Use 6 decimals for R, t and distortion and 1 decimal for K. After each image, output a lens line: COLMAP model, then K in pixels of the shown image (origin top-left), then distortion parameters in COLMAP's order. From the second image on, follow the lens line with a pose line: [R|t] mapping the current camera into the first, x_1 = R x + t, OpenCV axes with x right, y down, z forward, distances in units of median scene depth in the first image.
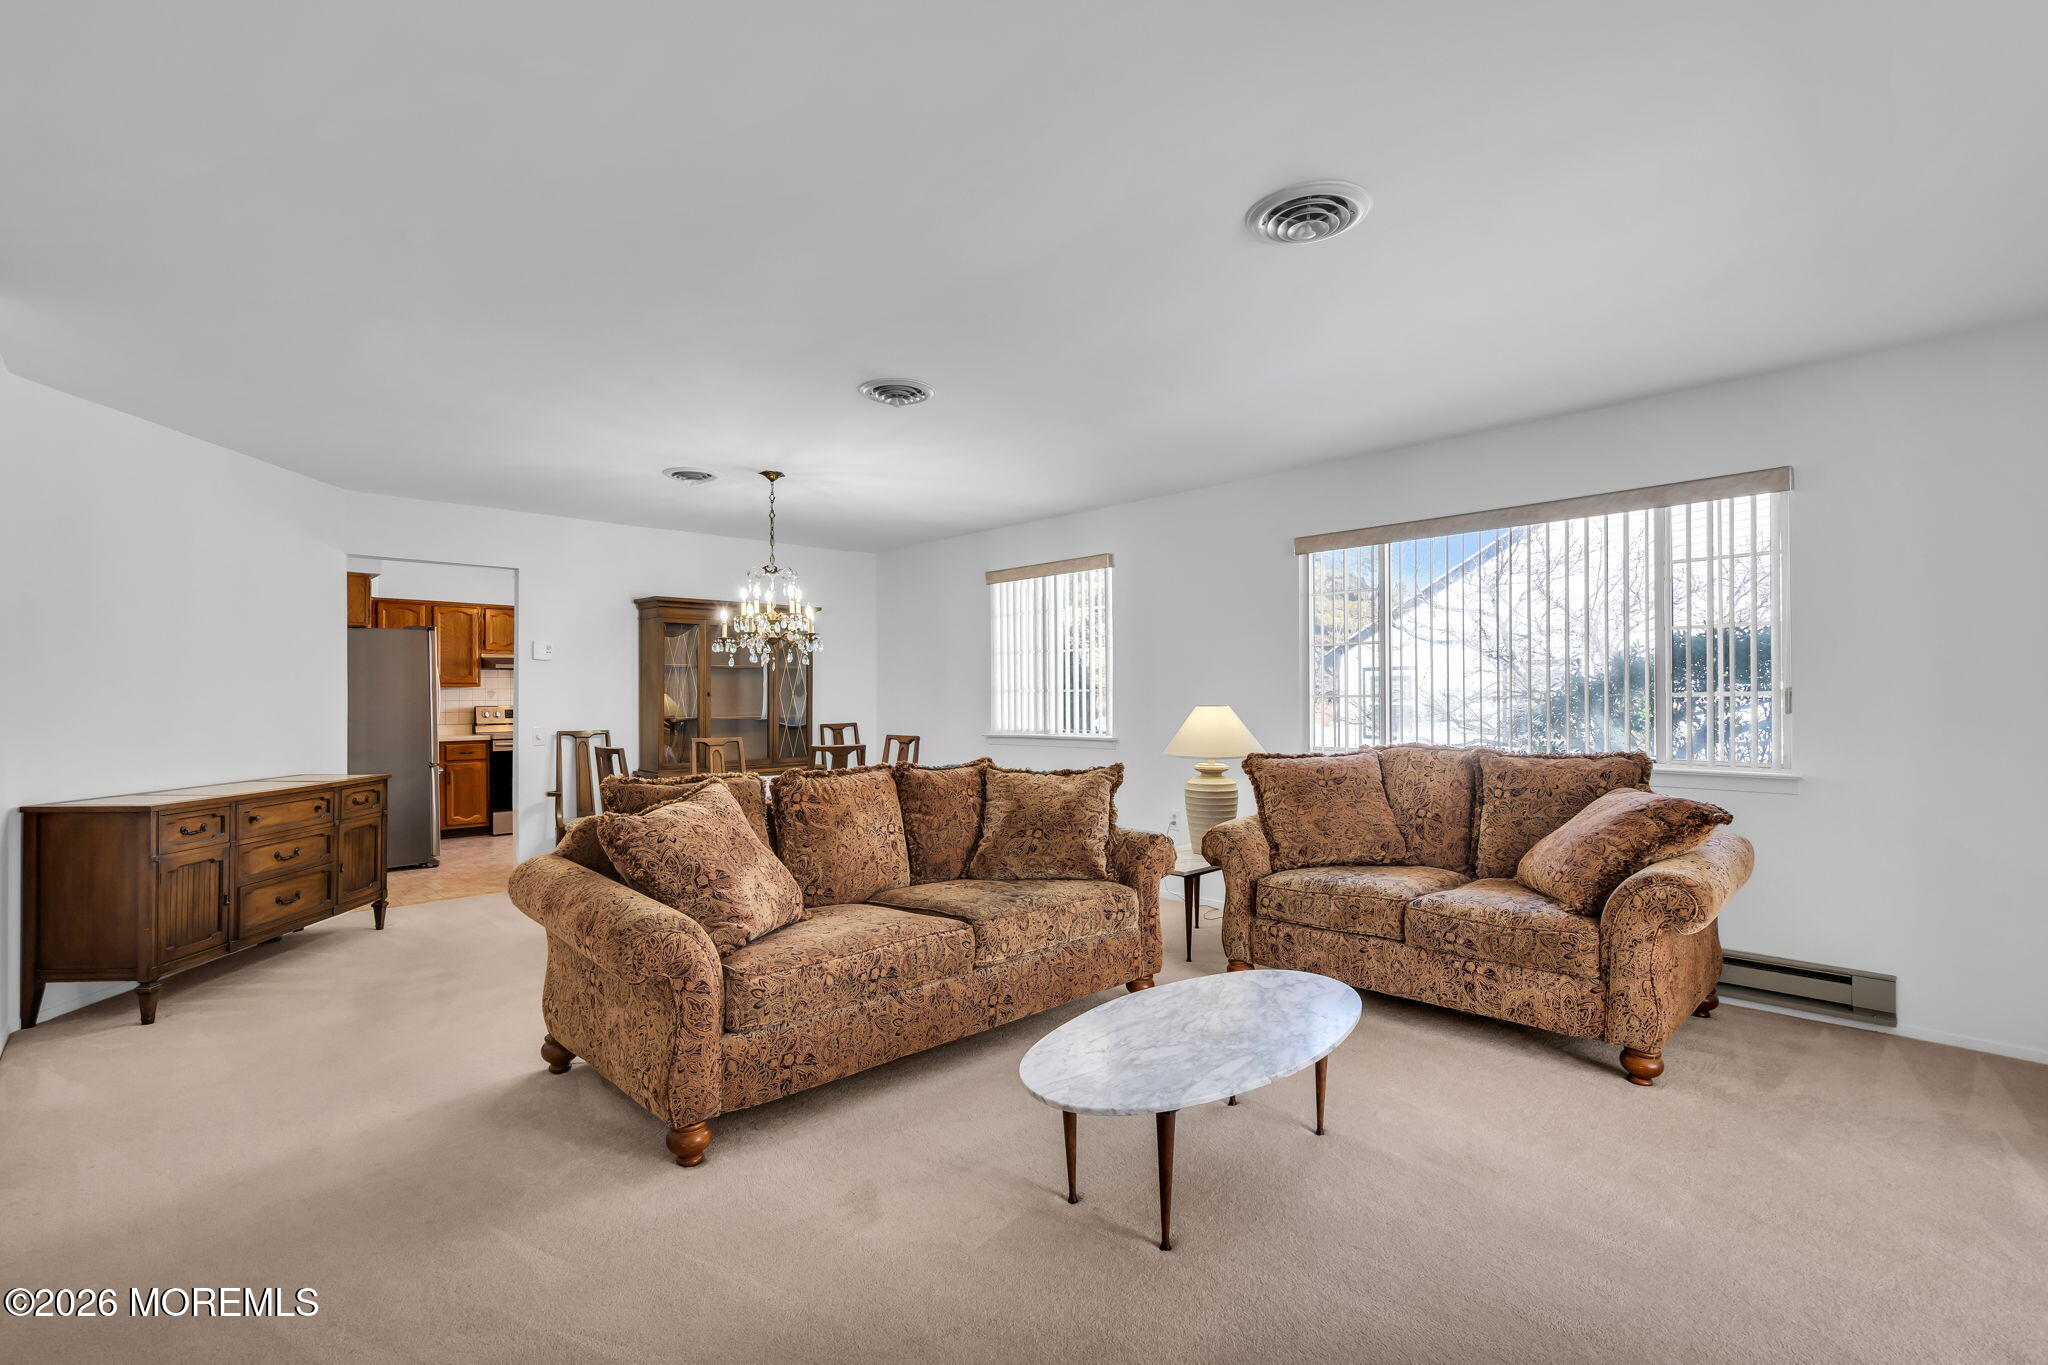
lens RADIAL K [[944.1, 0, 1016.7], [0, 944.1, 684.3], [0, 0, 1]] dist [-0.000214, 0.000456]
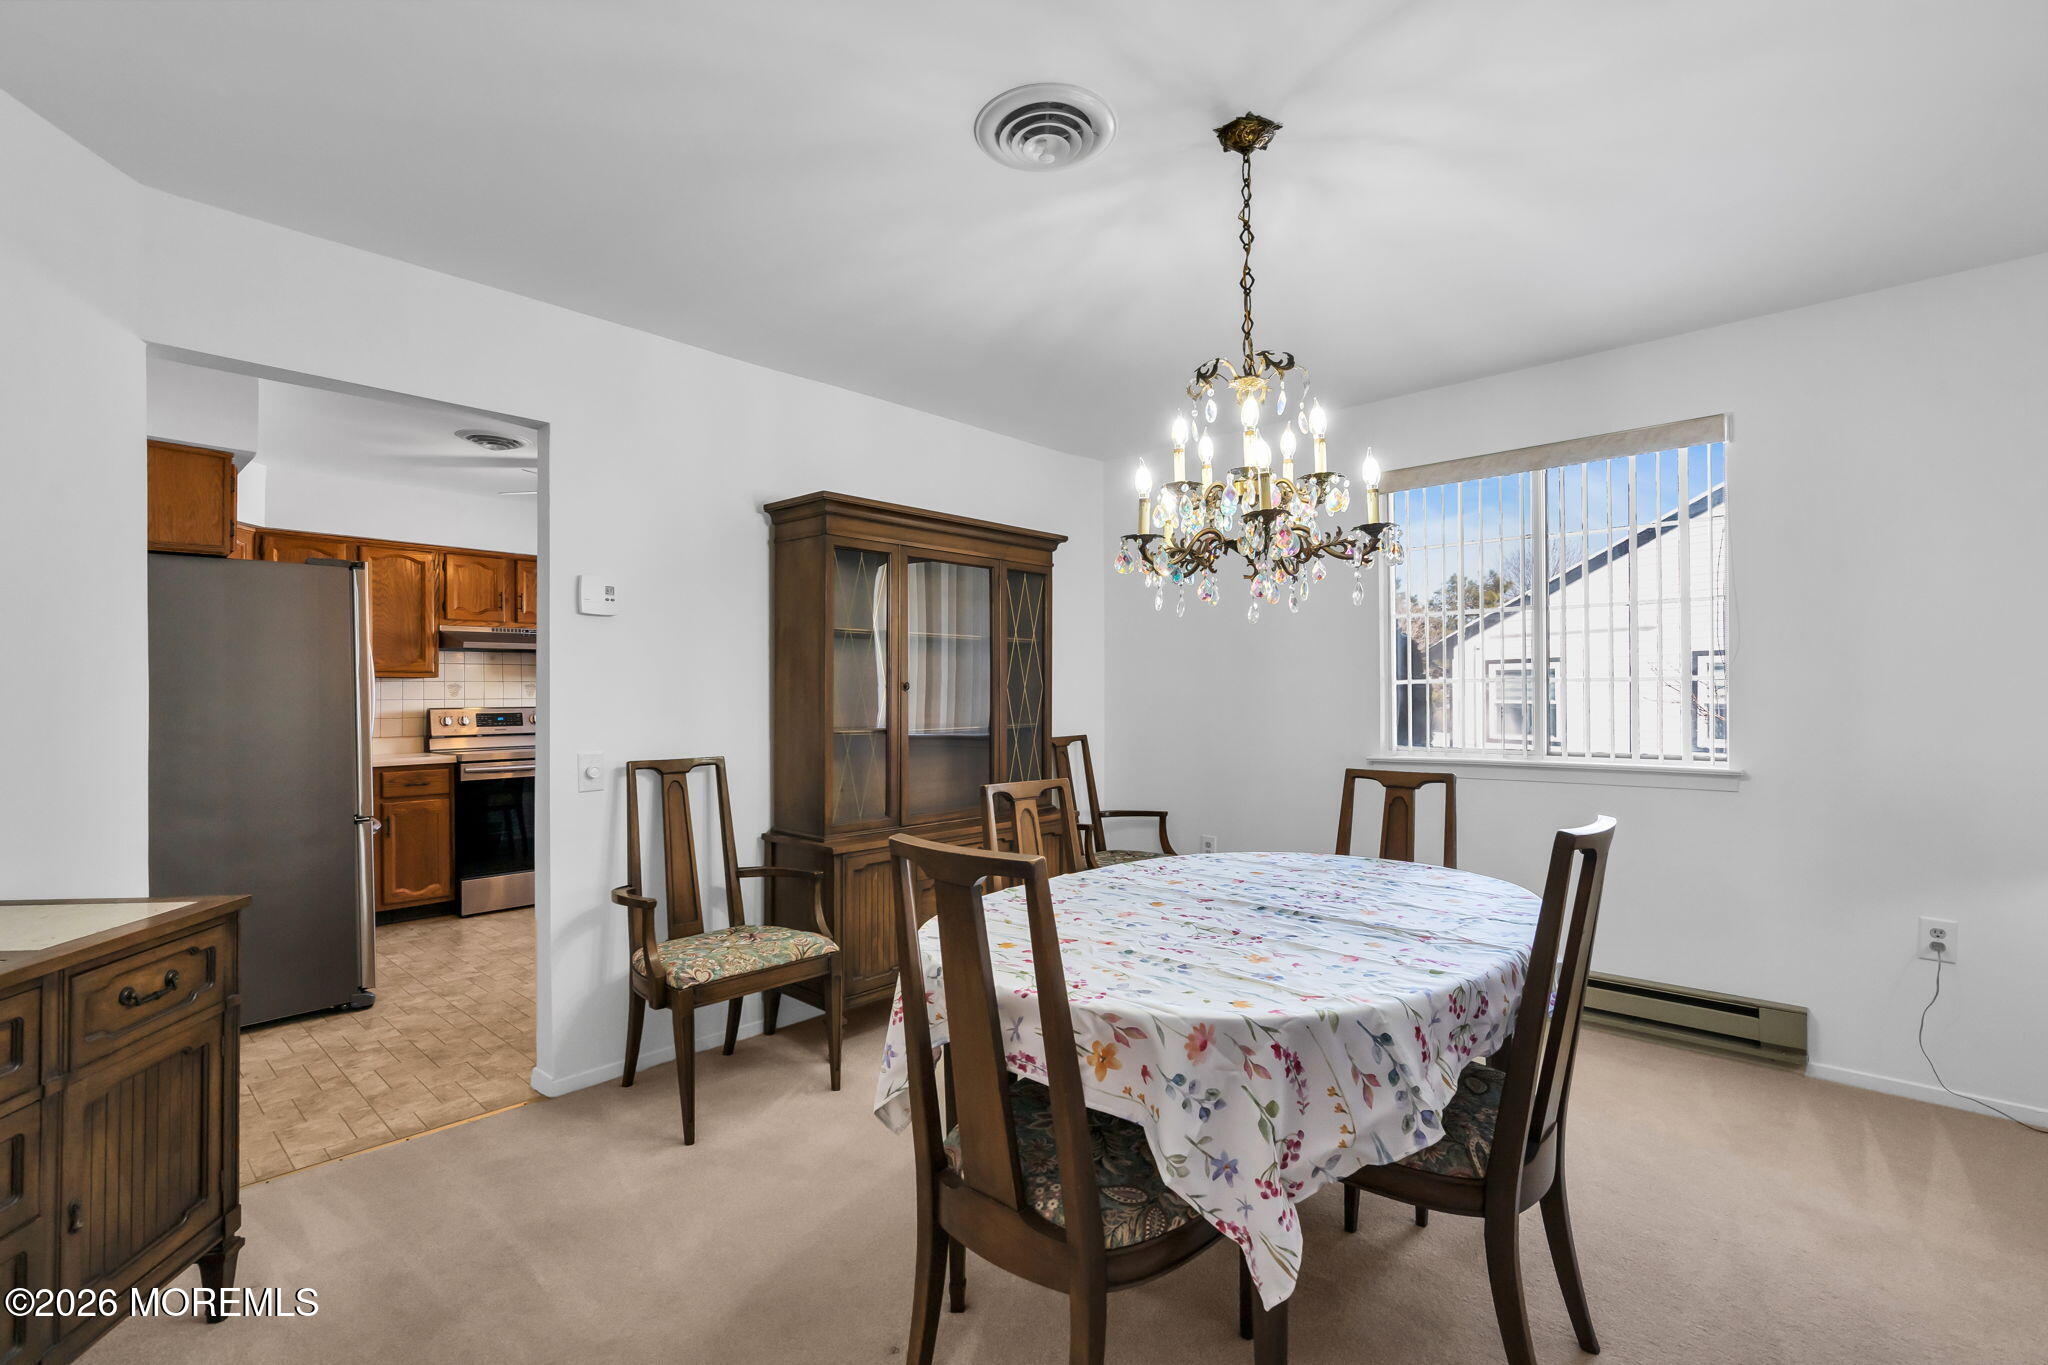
lens RADIAL K [[944.1, 0, 1016.7], [0, 944.1, 684.3], [0, 0, 1]] dist [-0.000214, 0.000456]
pose [[0.998411, -0.000252, 0.056343, -0.229404], [0.000200, 1.000000, 0.000931, 0.006908], [-0.056343, -0.000918, 0.998411, 0.367250]]
